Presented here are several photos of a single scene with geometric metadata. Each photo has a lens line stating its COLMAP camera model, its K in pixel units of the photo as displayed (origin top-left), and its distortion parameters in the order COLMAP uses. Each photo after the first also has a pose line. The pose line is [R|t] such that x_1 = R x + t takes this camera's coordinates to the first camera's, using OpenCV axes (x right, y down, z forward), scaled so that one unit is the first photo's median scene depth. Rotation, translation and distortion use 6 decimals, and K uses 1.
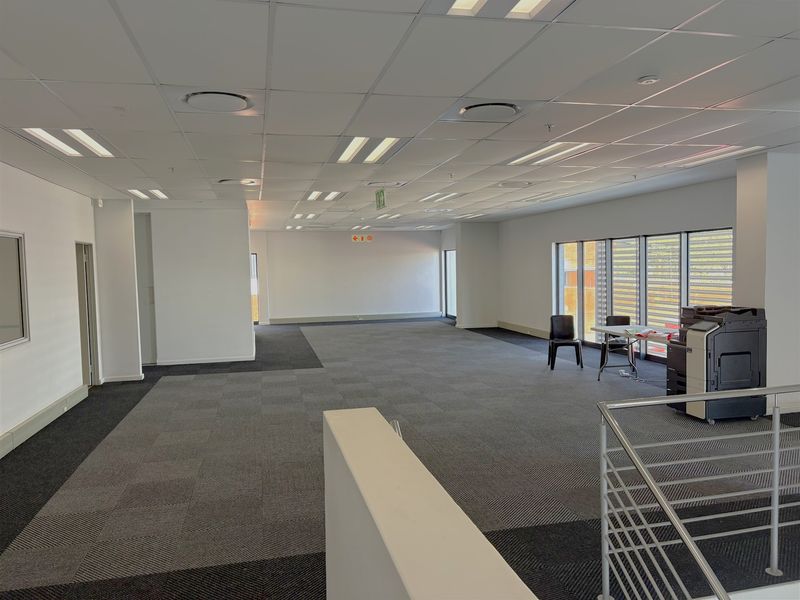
lens RADIAL K [[609.0, 0, 400.0], [0, 609.0, 300.0], [0, 0, 1]] dist [0.009626, 0.001415]
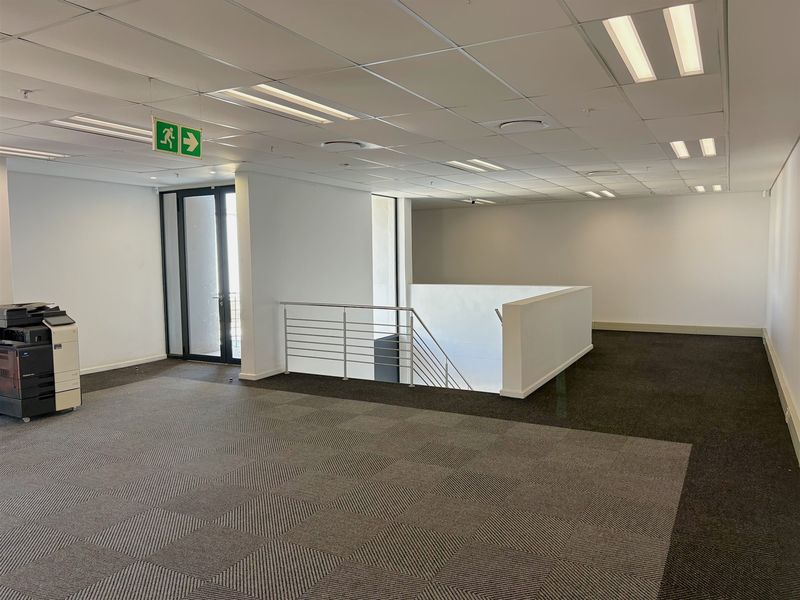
lens RADIAL K [[609.0, 0, 400.0], [0, 609.0, 300.0], [0, 0, 1]] dist [0.009626, 0.001415]
pose [[-0.751328, -0.018970, 0.659656, -0.666003], [0.066483, 0.992326, 0.104259, -0.065988], [-0.656571, 0.122189, -0.744301, 1.489144]]
